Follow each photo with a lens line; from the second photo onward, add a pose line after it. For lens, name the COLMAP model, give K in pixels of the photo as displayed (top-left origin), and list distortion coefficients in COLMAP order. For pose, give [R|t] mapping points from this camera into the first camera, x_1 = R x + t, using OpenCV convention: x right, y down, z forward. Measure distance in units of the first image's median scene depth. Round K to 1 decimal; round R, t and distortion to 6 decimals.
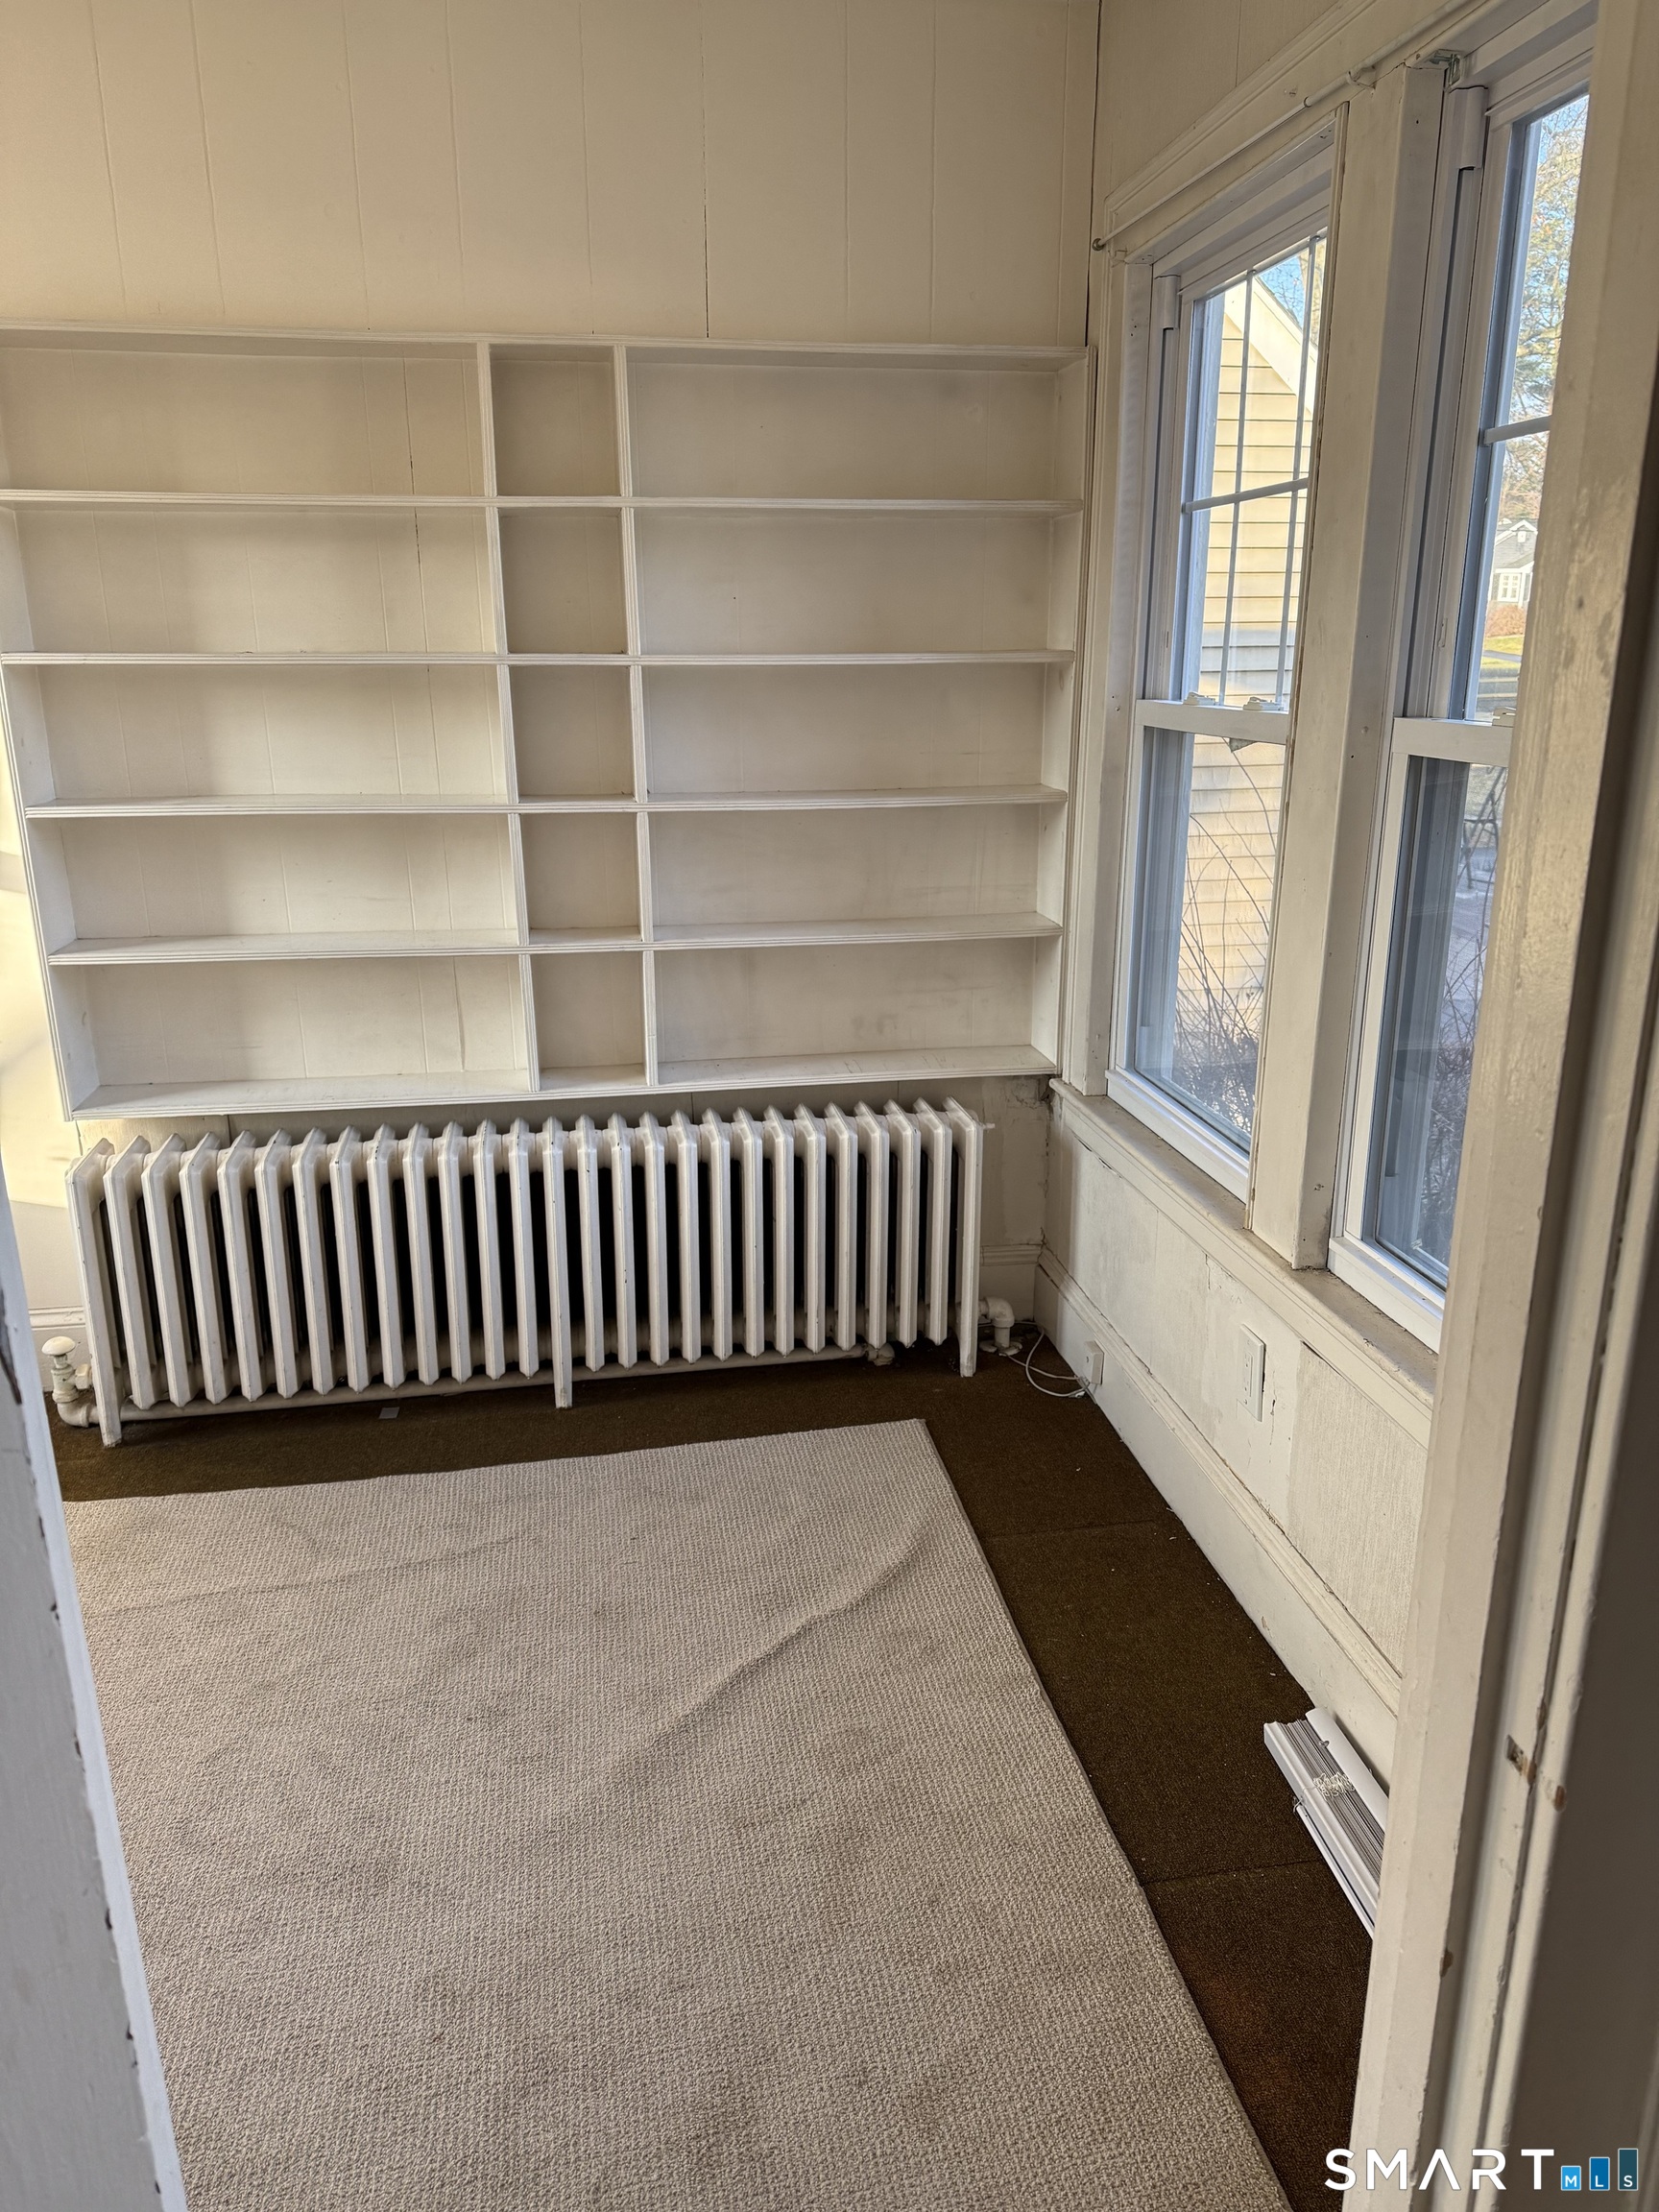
lens RADIAL K [[1571.2, 0, 829.5], [0, 1571.2, 1106.0], [0, 0, 1]] dist [0.042365, -0.046694]
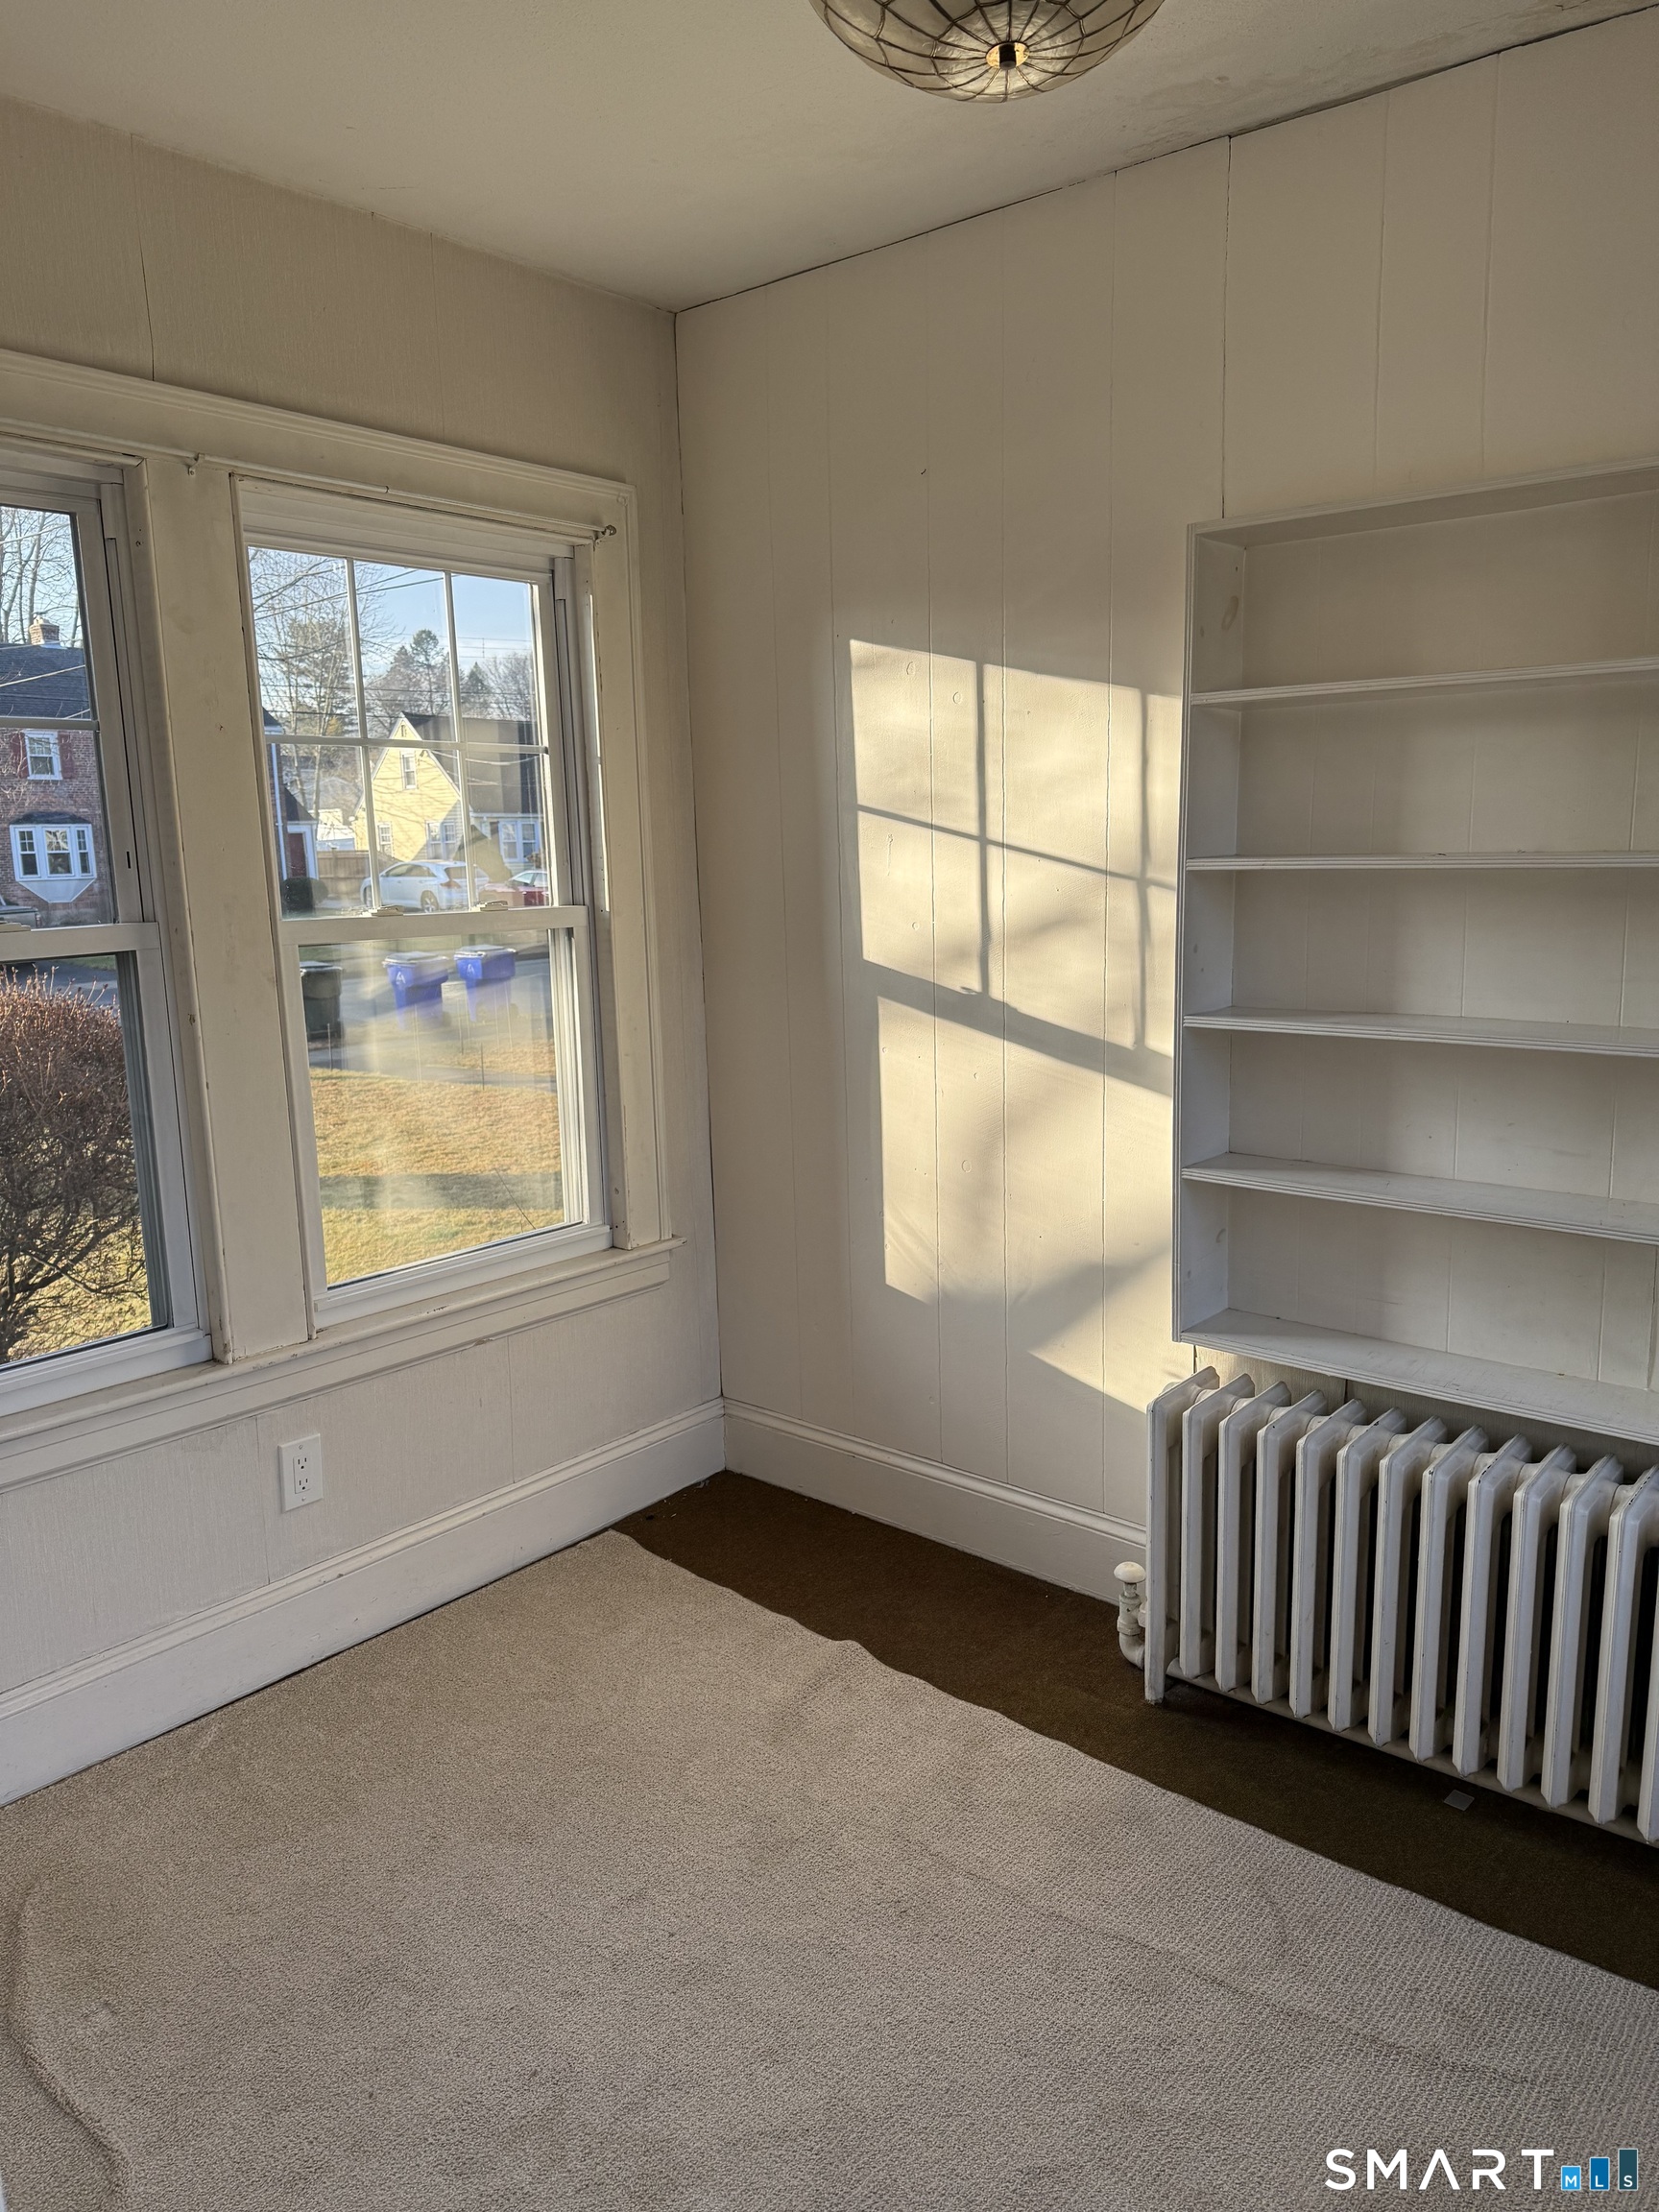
lens RADIAL K [[1571.2, 0, 829.5], [0, 1571.2, 1106.0], [0, 0, 1]] dist [0.042365, -0.046694]
pose [[0.653731, 0.121139, -0.746968, 0.064651], [-0.202313, 0.979150, -0.018267, -0.068561], [0.729181, 0.163063, 0.664609, 0.207908]]
